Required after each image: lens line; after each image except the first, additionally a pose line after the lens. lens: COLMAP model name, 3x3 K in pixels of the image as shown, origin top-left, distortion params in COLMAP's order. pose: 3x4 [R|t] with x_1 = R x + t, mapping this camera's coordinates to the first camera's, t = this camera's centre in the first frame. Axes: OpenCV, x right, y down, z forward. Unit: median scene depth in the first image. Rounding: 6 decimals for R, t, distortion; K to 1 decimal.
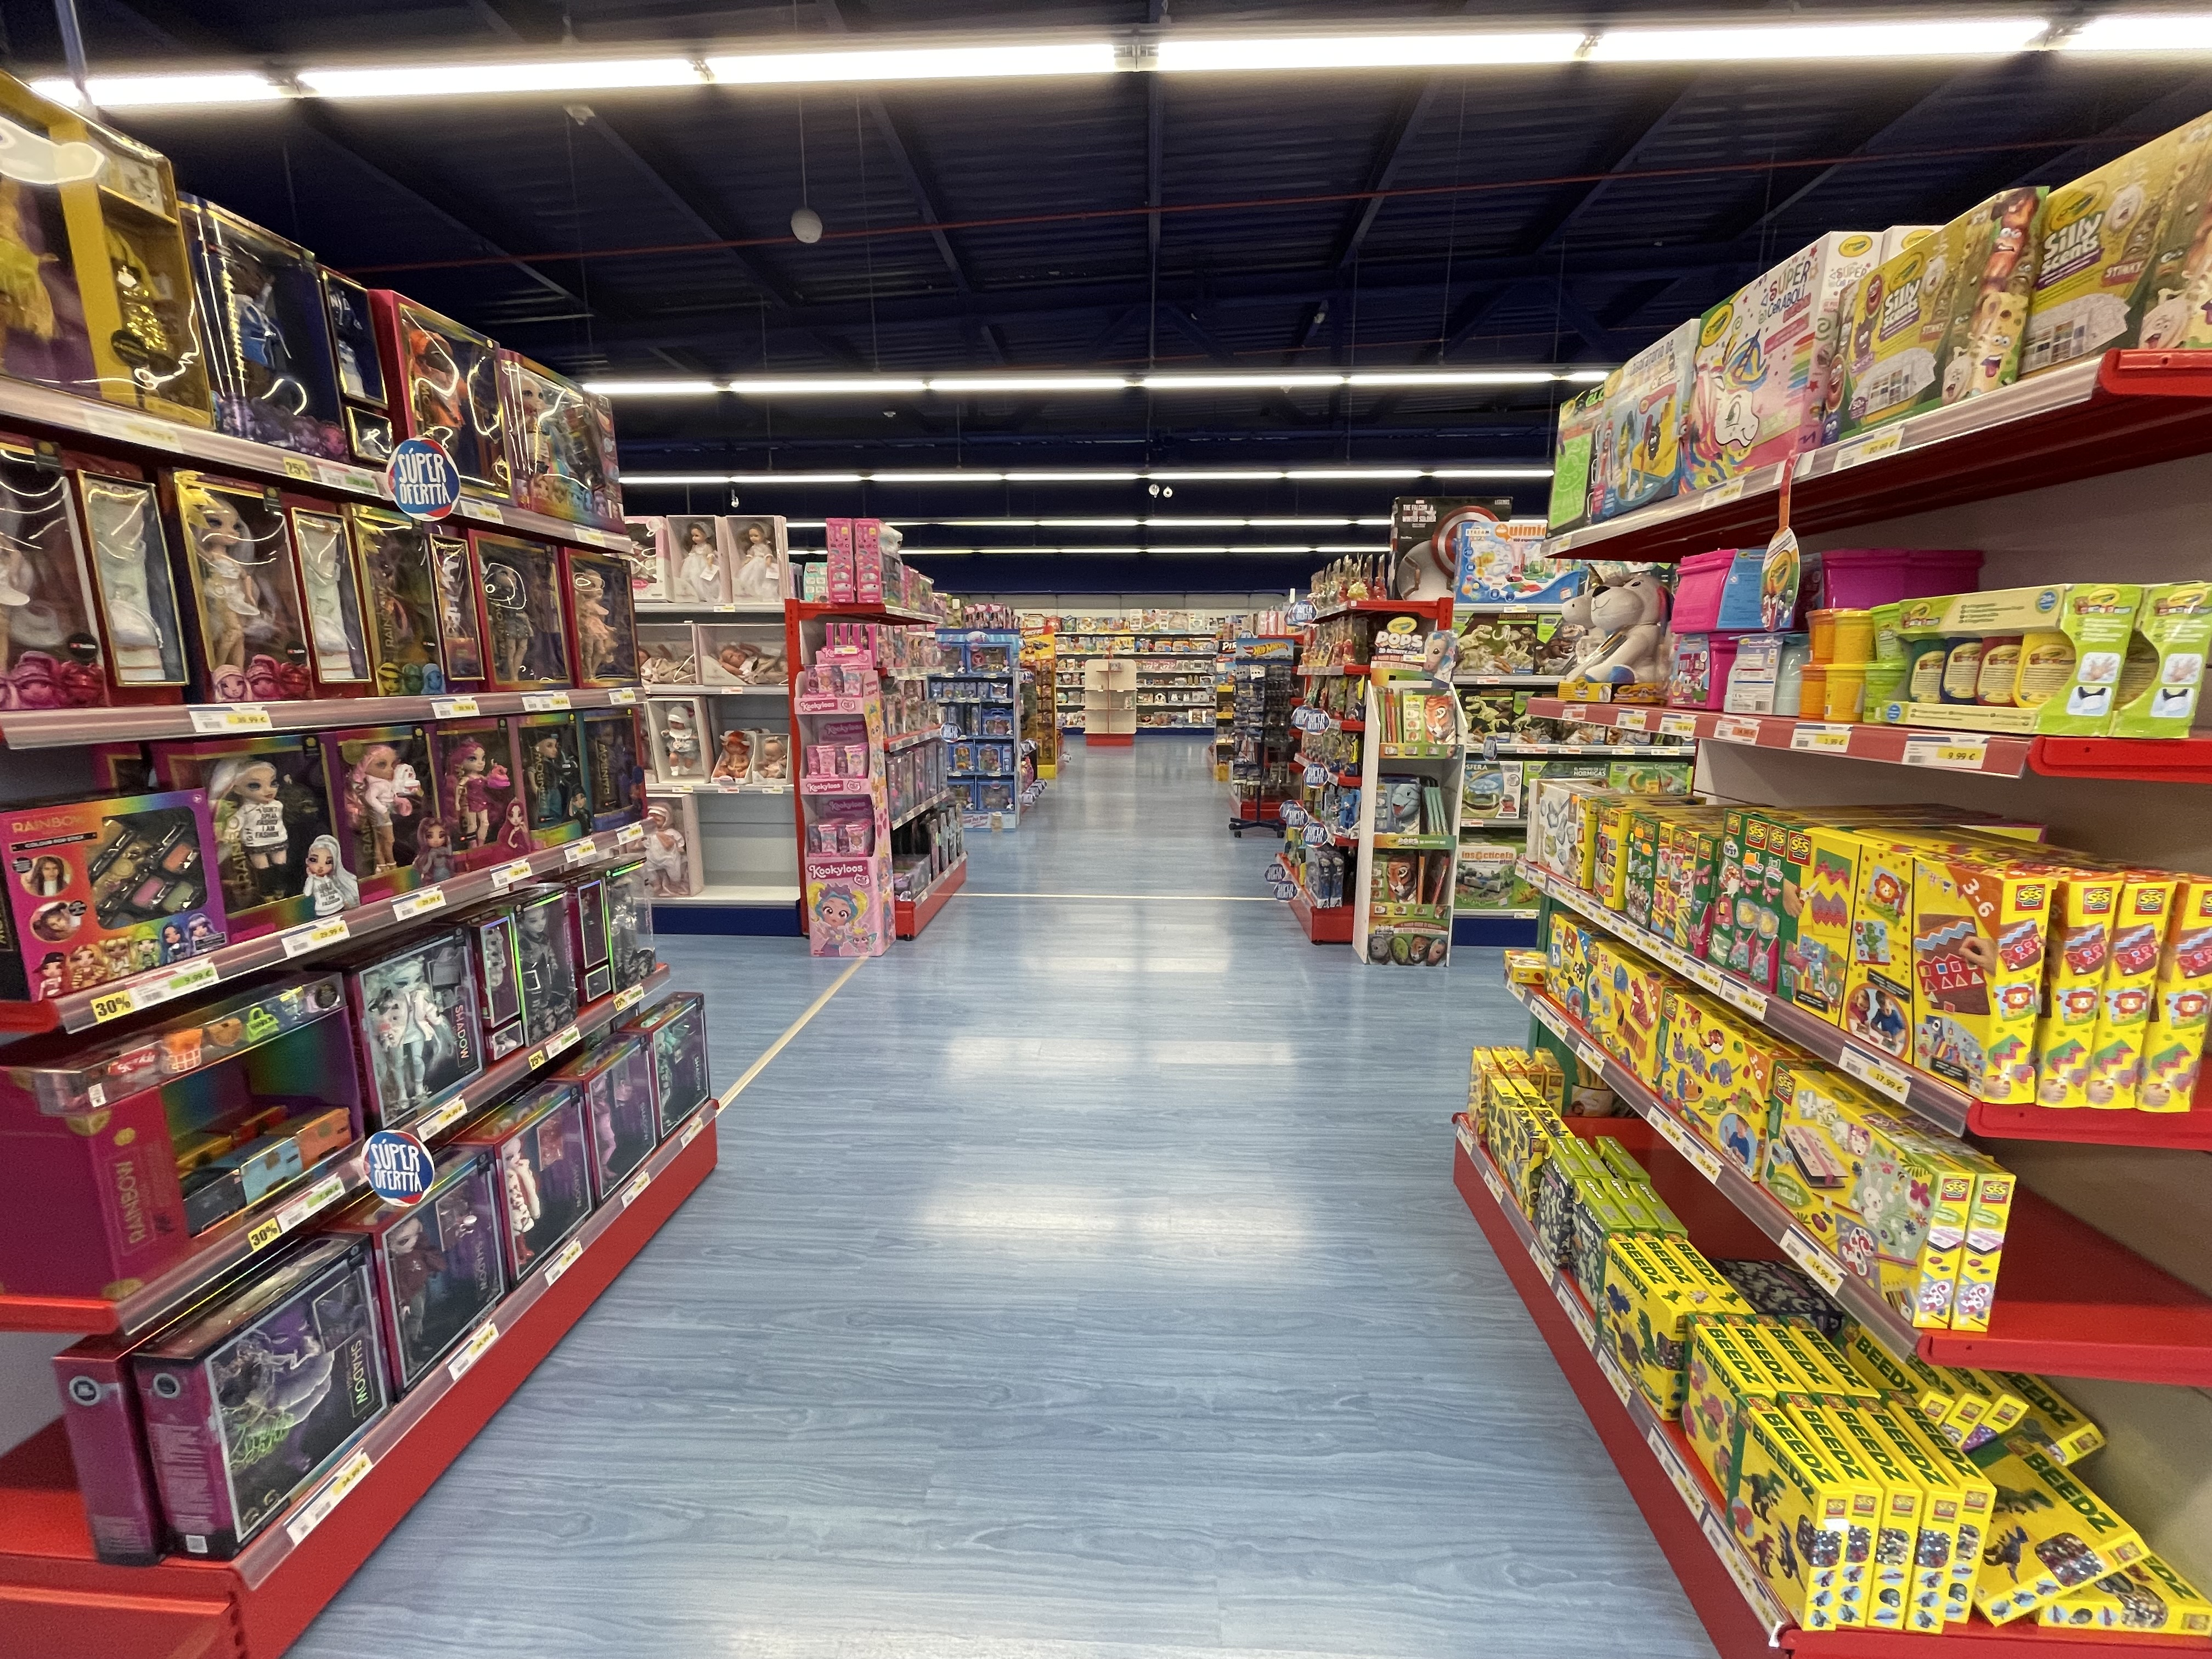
lens RADIAL K [[894.2, 0, 1107.9], [0, 894.2, 827.3], [0, 0, 1]] dist [-0.003280, -0.000014]
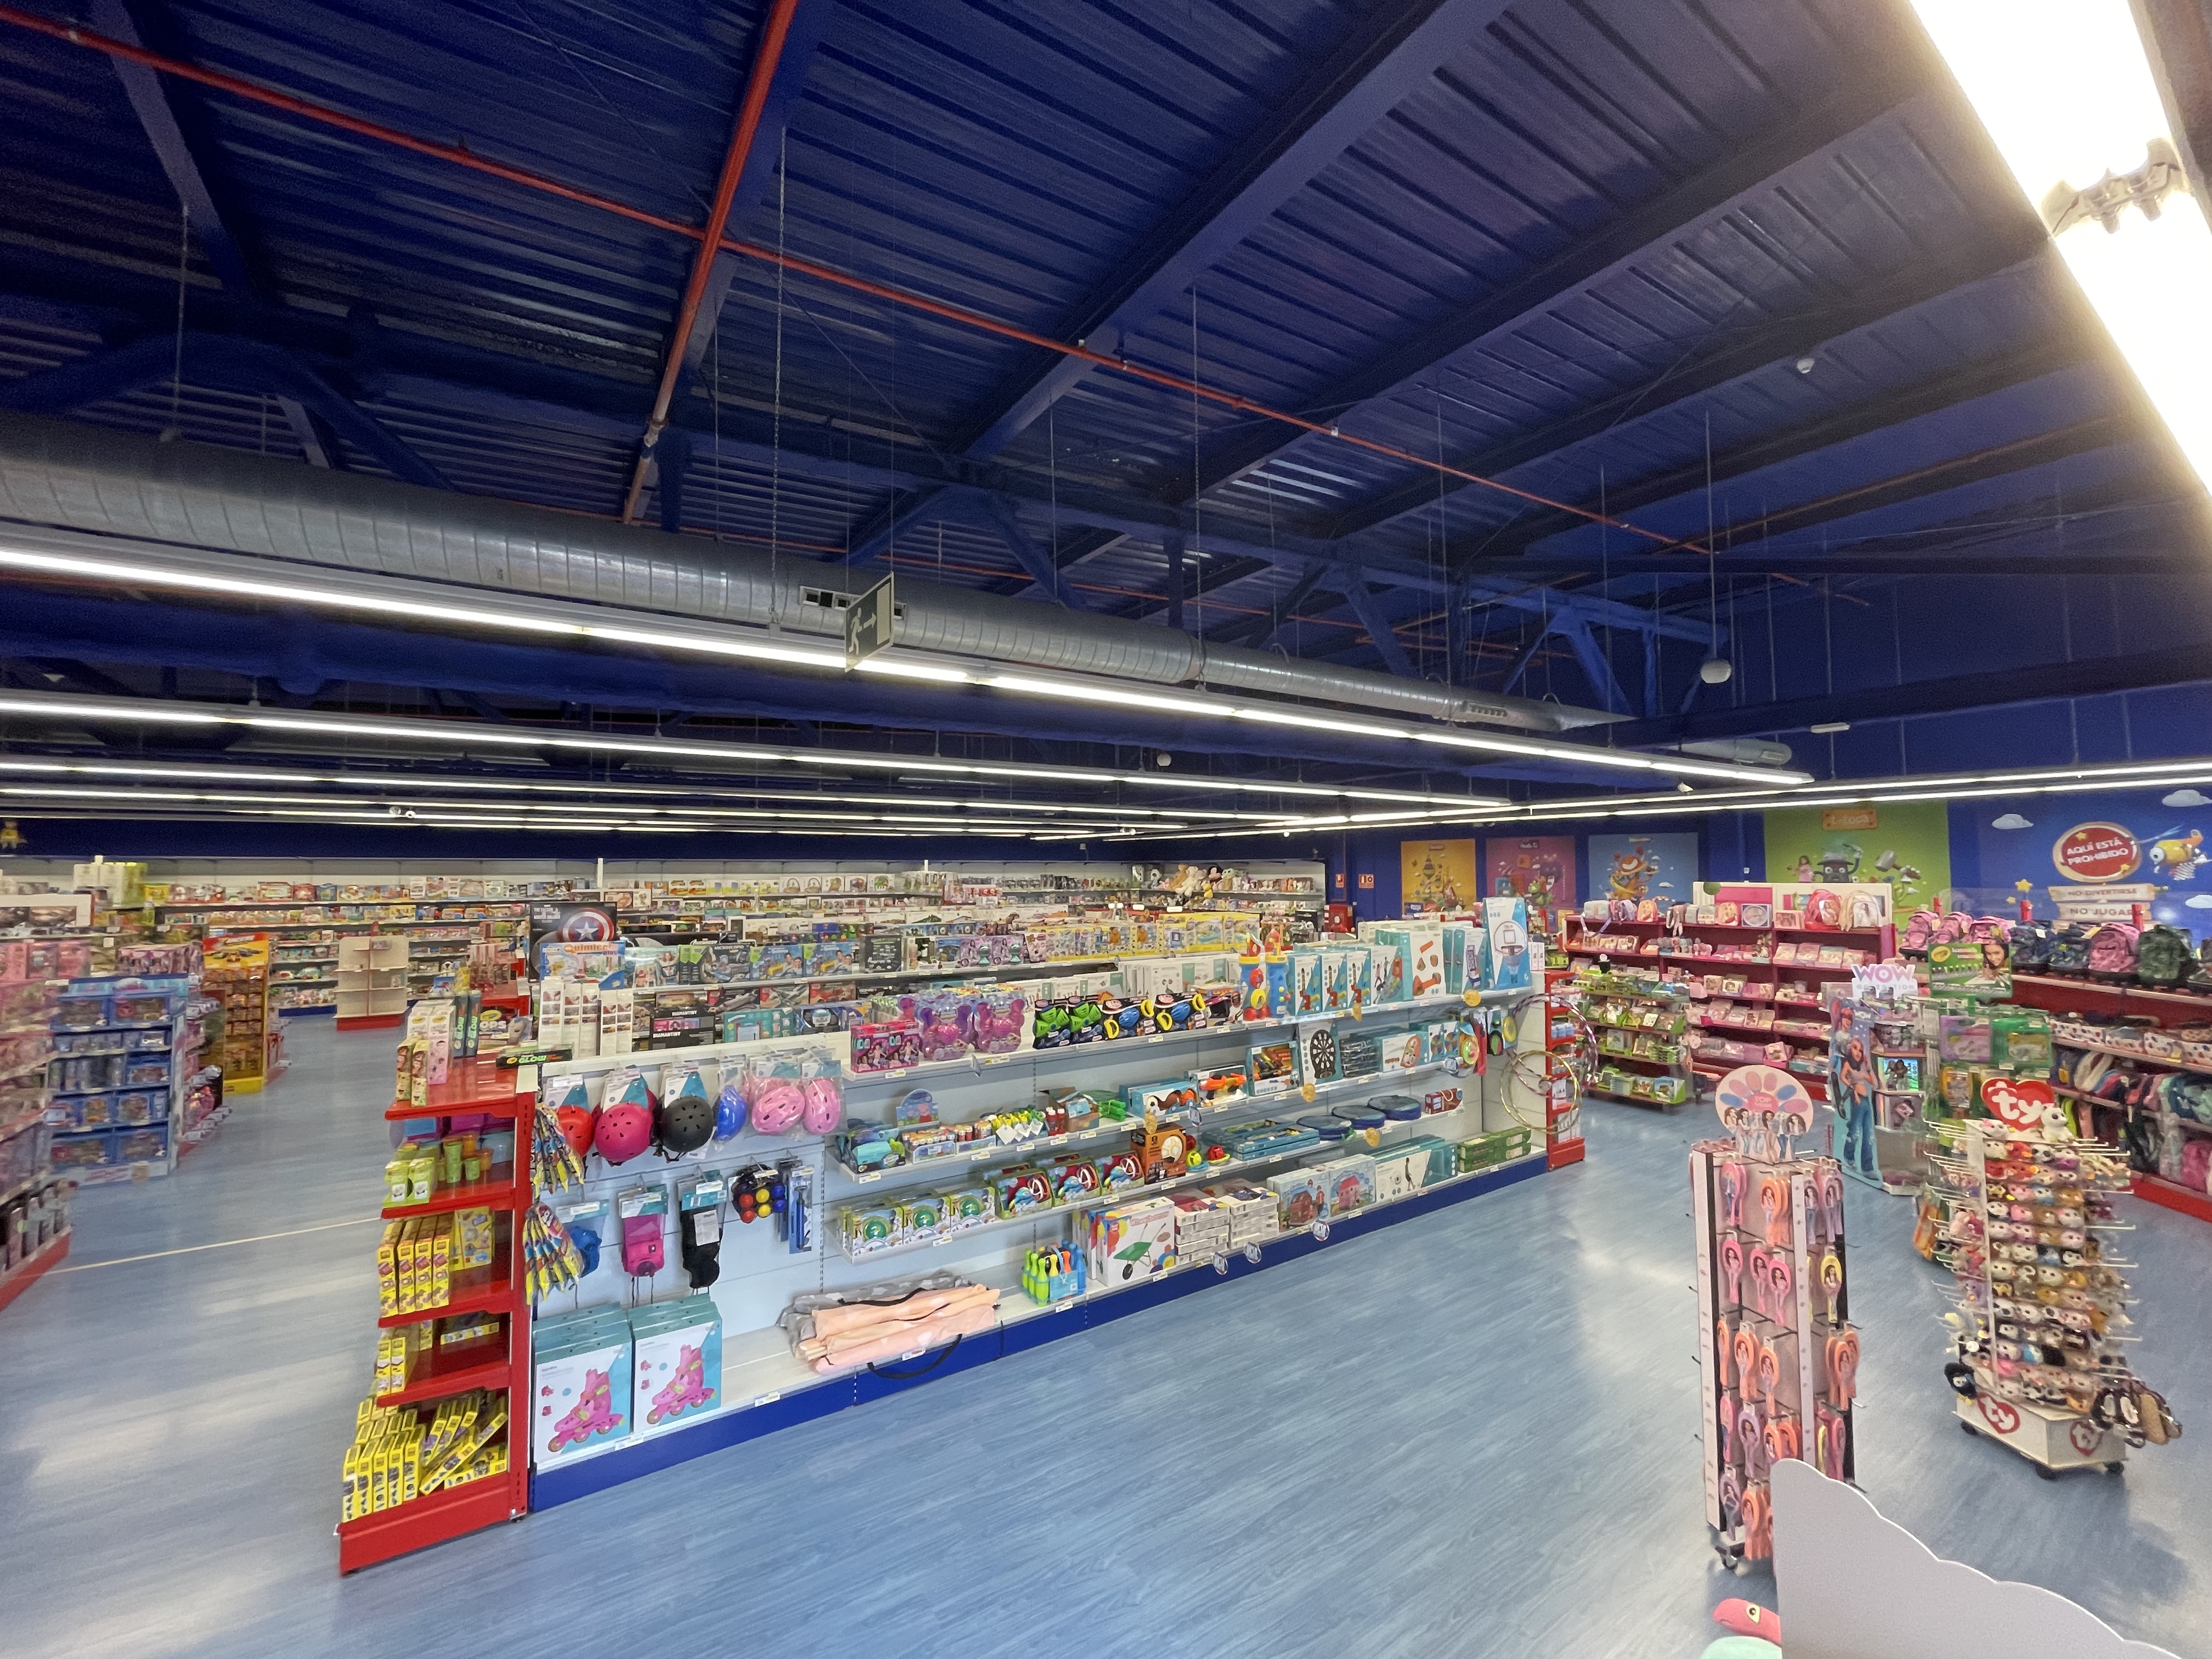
lens RADIAL K [[894.2, 0, 1109.5], [0, 894.2, 830.1], [0, 0, 1]] dist [-0.003280, -0.000014]
pose [[0.807124, 0.023743, 0.589904, 0.153297], [0.108202, 0.976317, -0.187341, -0.075098], [-0.580382, 0.215037, 0.785440, -0.484392]]
